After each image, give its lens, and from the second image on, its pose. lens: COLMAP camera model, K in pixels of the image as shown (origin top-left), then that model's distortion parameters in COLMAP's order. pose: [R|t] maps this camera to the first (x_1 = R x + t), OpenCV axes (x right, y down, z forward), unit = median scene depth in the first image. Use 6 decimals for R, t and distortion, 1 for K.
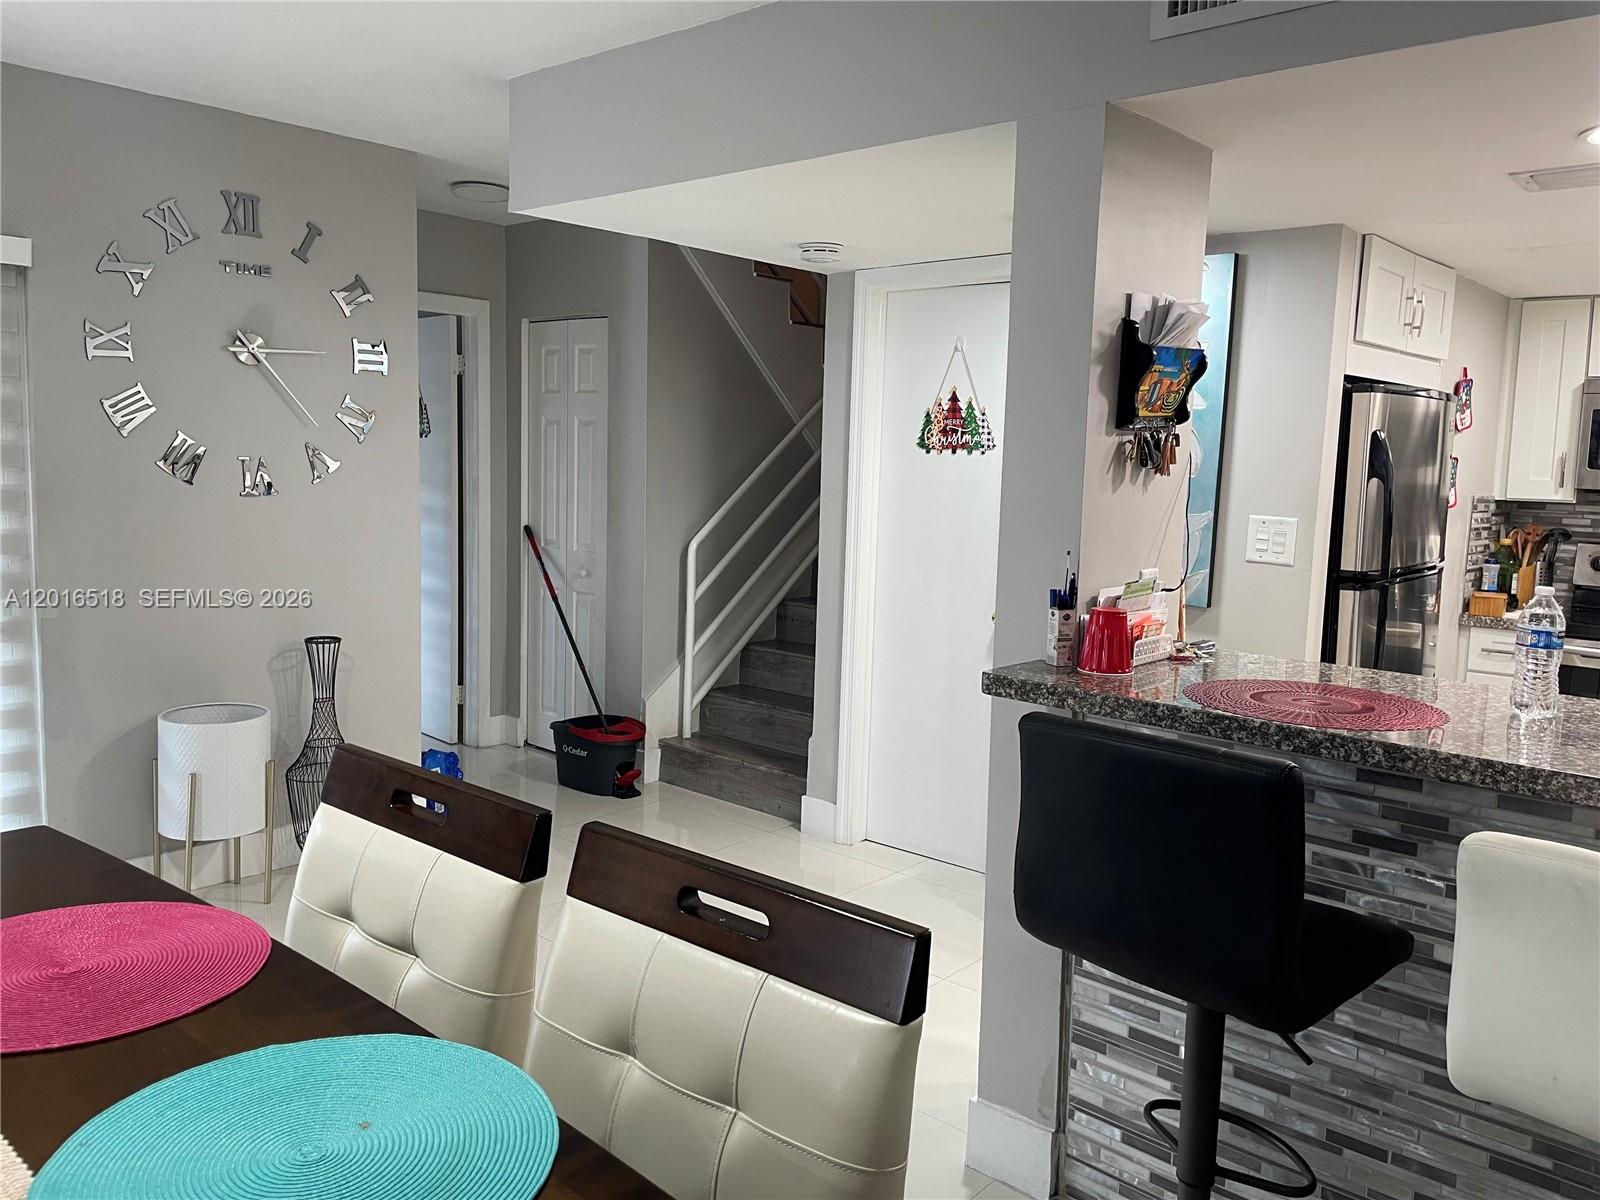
lens RADIAL K [[1207.2, 0, 798.6], [0, 1207.2, 579.5], [0, 0, 1]] dist [0.091946, -0.124101]
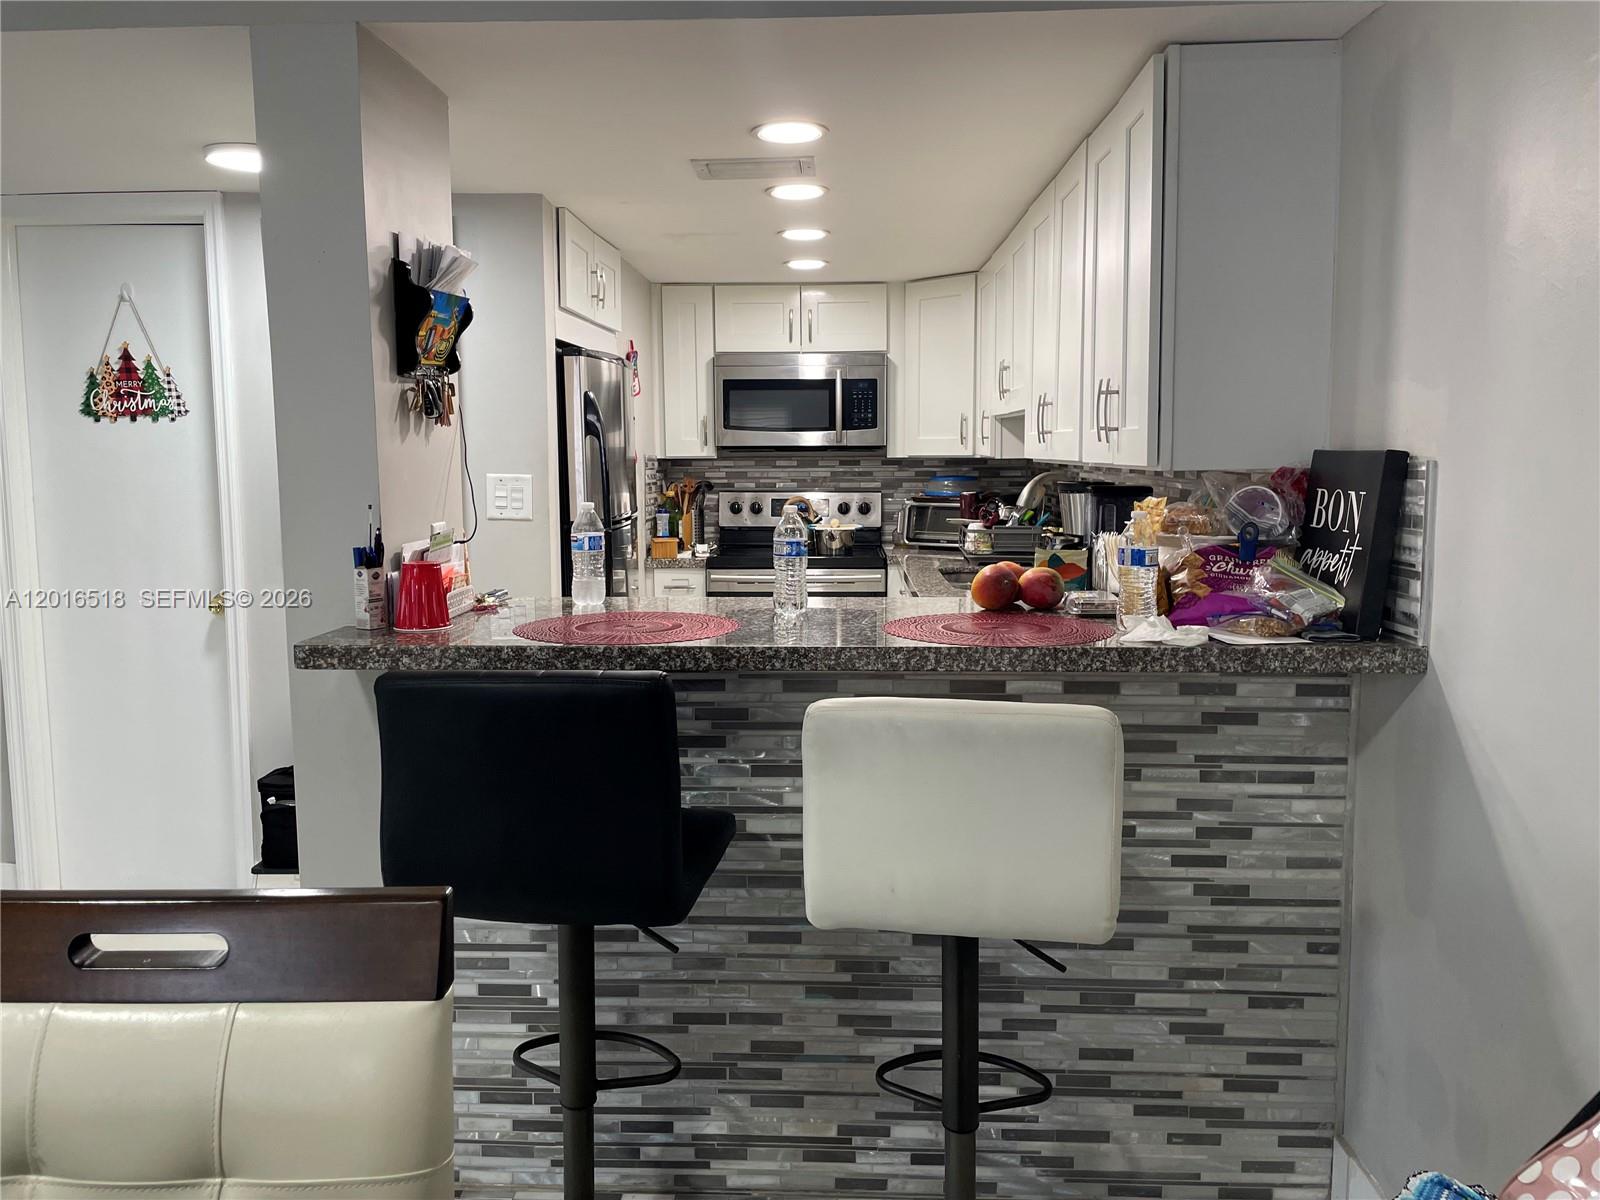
lens RADIAL K [[1207.2, 0, 798.6], [0, 1207.2, 579.5], [0, 0, 1]] dist [0.091946, -0.124101]
pose [[0.769293, -0.099785, 0.631056, -0.114961], [0.094195, 0.994648, 0.042448, 0.023733], [-0.631915, 0.026787, 0.774575, 0.066797]]
